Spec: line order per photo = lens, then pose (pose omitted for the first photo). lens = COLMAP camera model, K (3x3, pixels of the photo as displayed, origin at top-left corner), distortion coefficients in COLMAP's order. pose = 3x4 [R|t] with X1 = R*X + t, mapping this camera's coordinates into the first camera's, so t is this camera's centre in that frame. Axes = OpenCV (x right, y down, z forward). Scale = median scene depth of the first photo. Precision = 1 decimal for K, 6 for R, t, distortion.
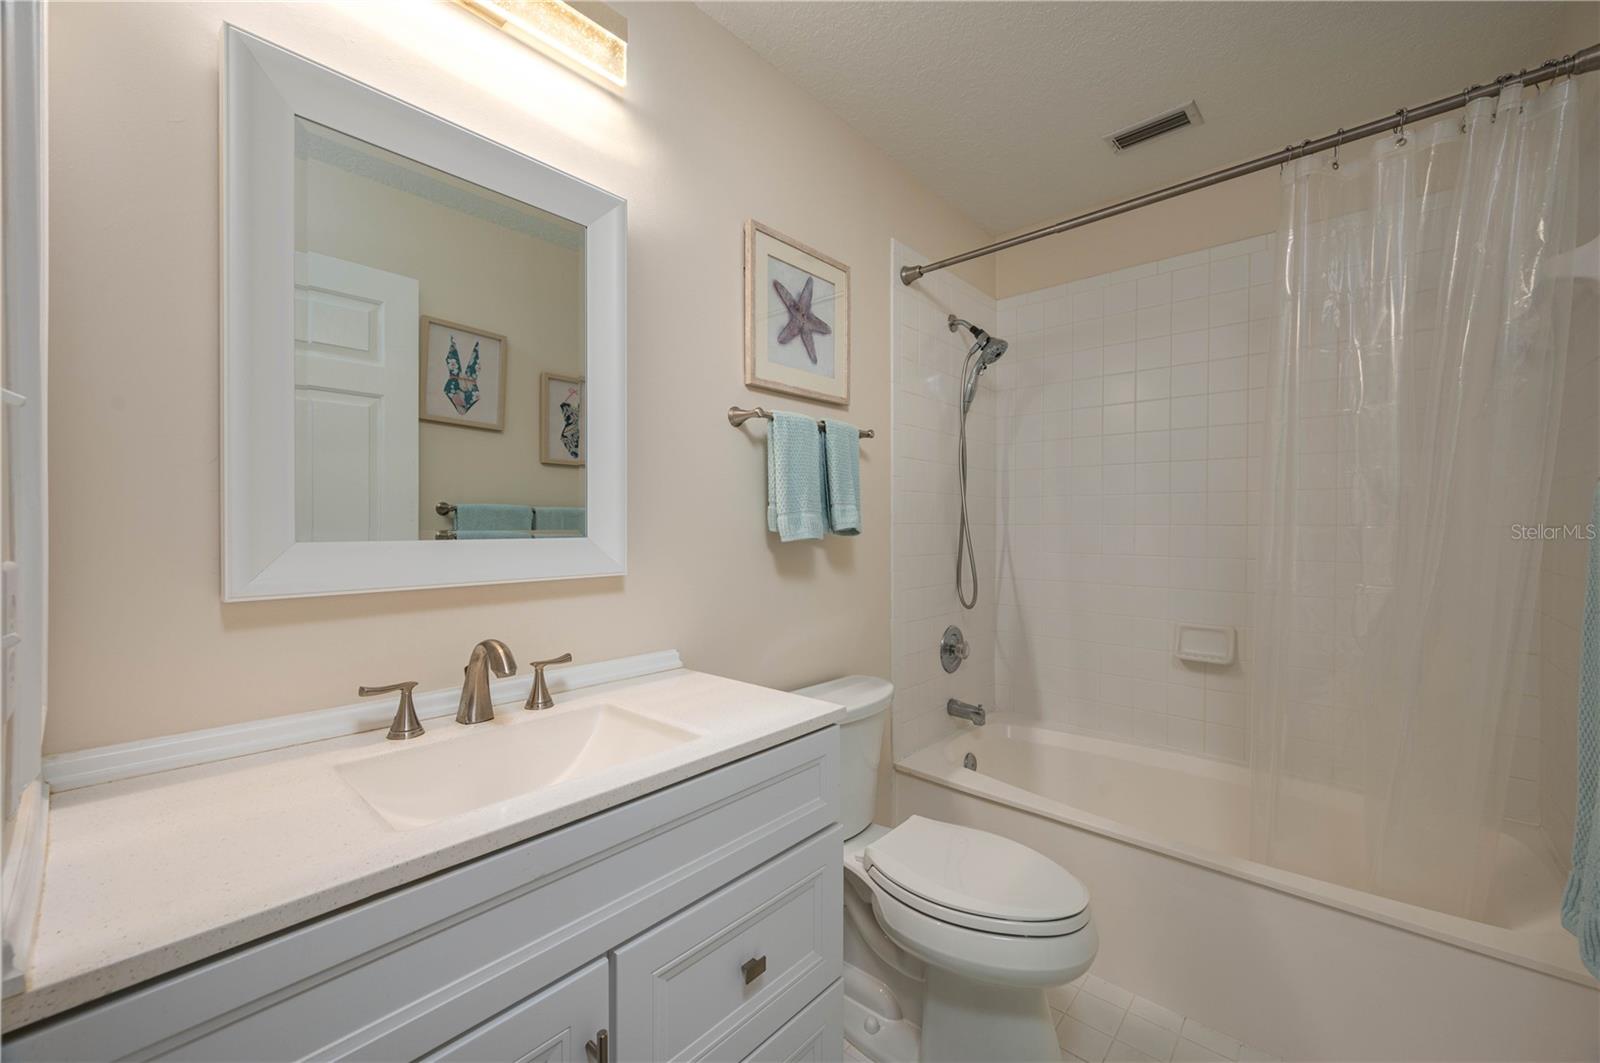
lens RADIAL K [[616.6, 0, 800.0], [0, 616.6, 531.5], [0, 0, 1]] dist [-0.000039, 0.000062]
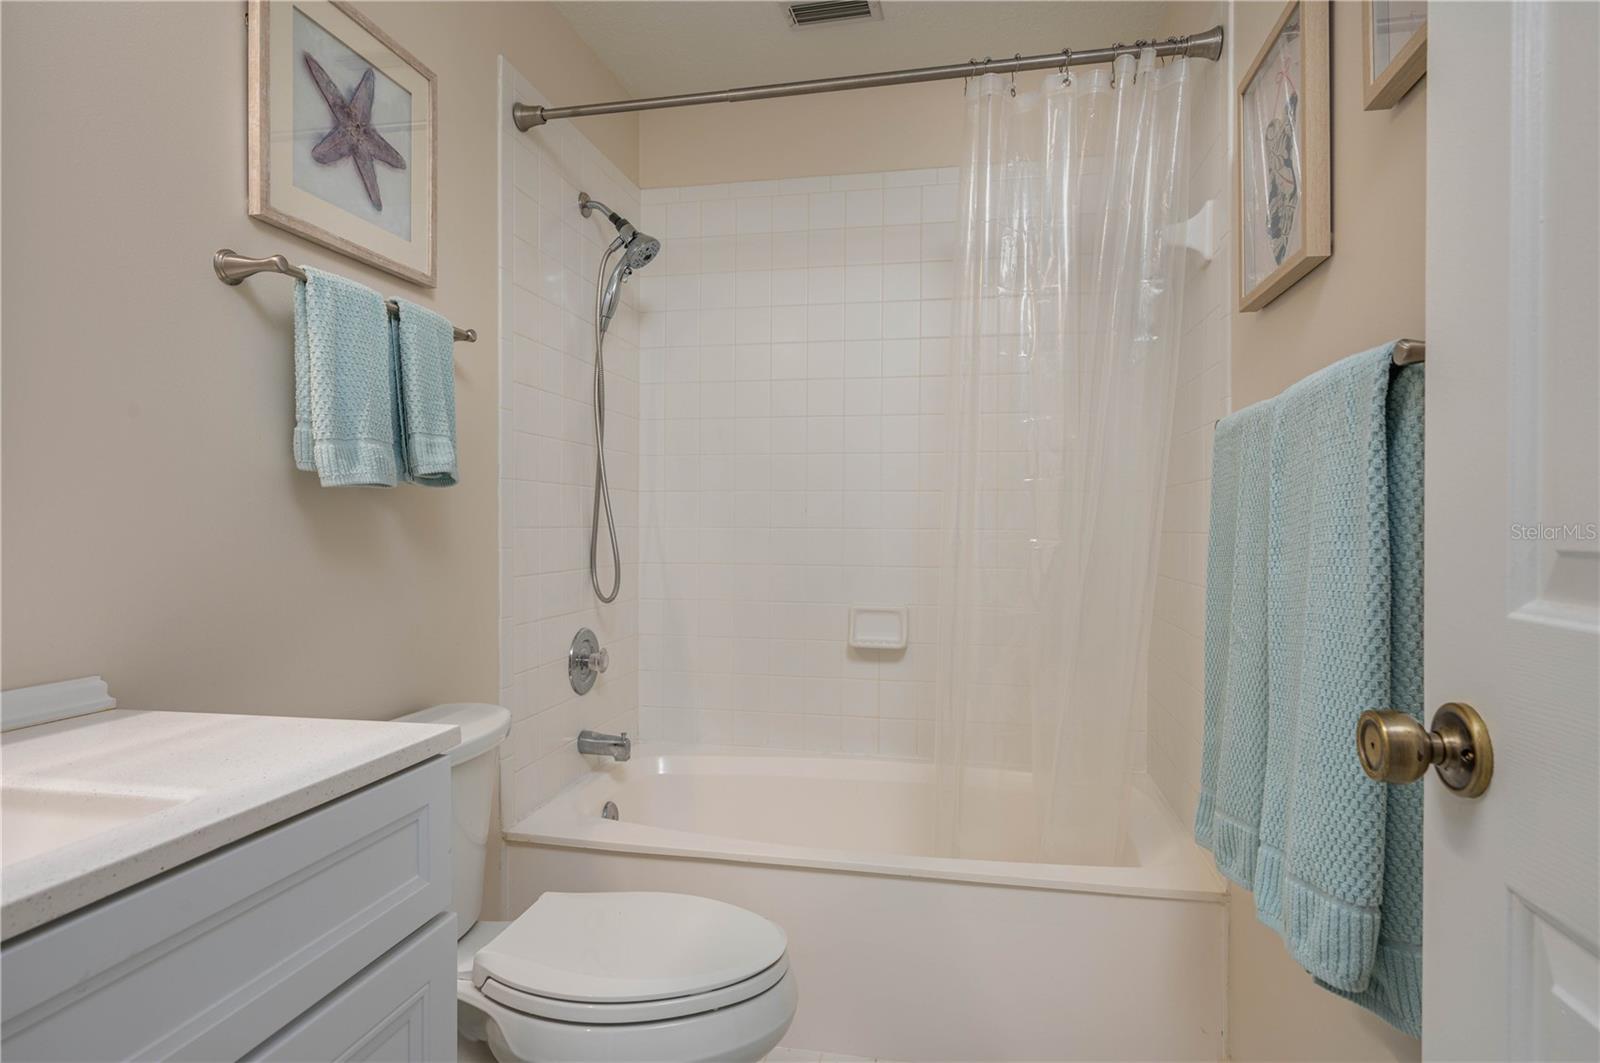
lens RADIAL K [[833.7, 0, 800.0], [0, 833.7, 531.5], [0, 0, 1]] dist [-0.001617, 0.000051]
pose [[0.863005, 0.000133, 0.505195, -0.035372], [-0.002141, 0.999992, 0.003396, 0.052265], [-0.505191, -0.004012, 0.862998, 0.058537]]
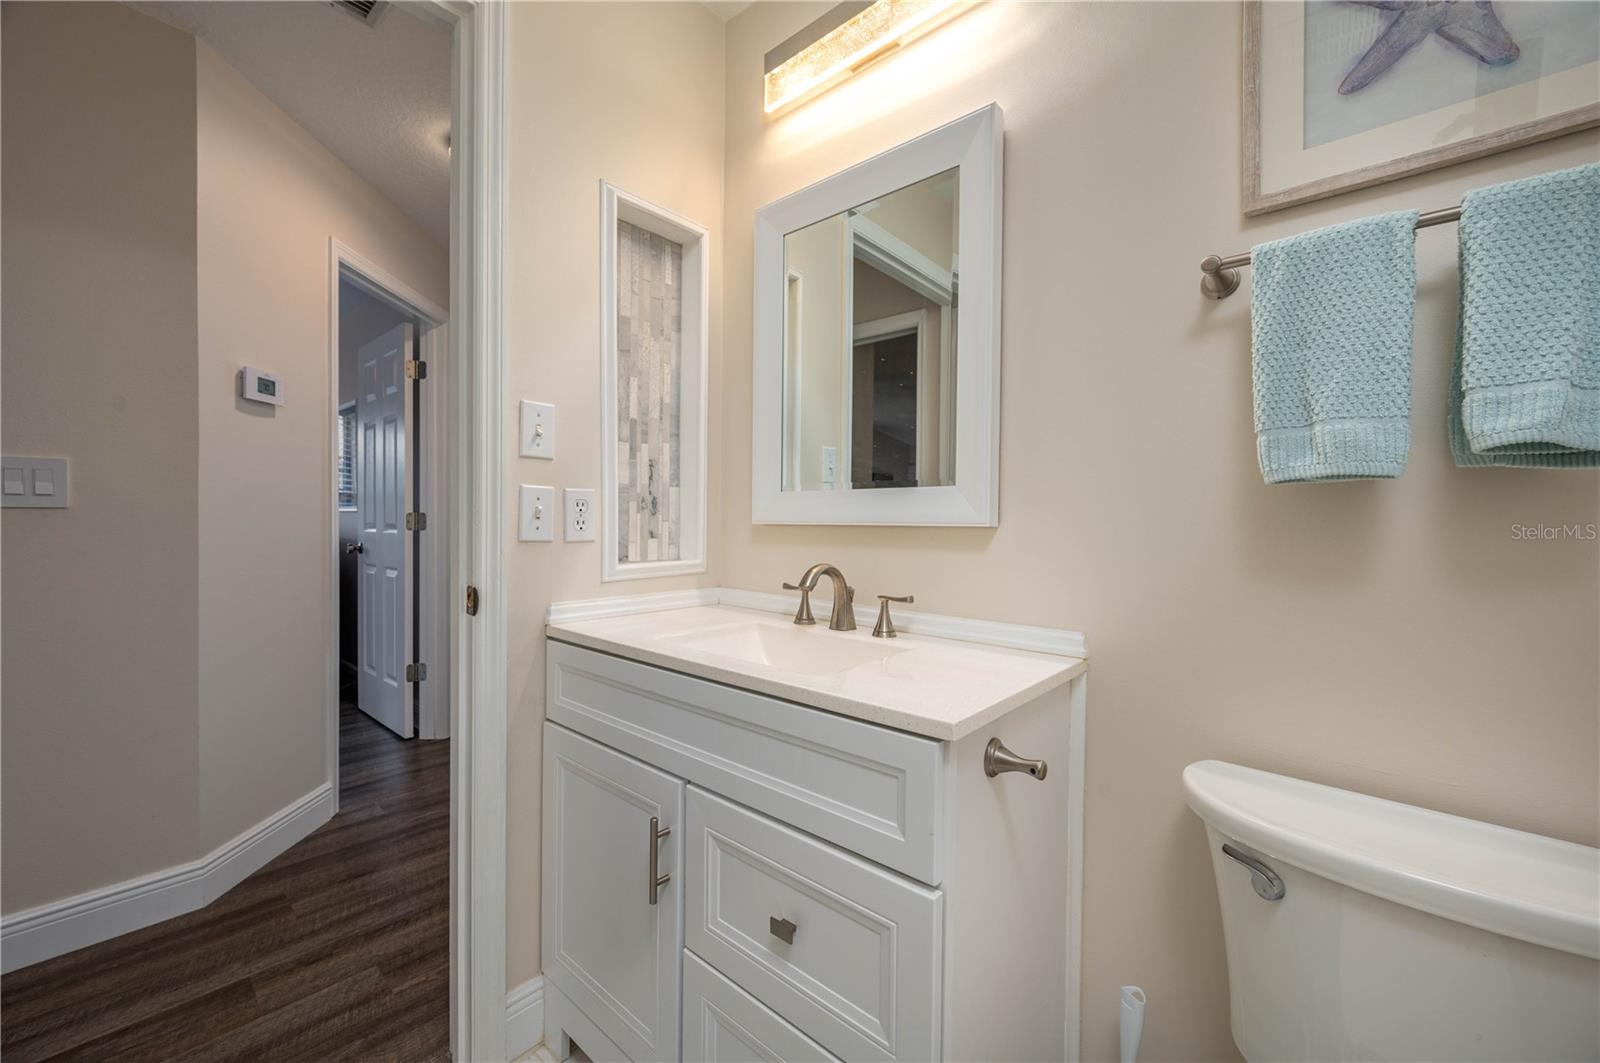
lens RADIAL K [[636.9, 0, 796.1], [0, 636.9, 522.4], [0, 0, 1]] dist [-0.000791, -0.000019]
pose [[0.016785, 0.004074, -0.999851, 0.479865], [-0.013548, 0.999901, 0.003846, 0.049333], [0.999767, 0.013481, 0.016838, 0.540836]]
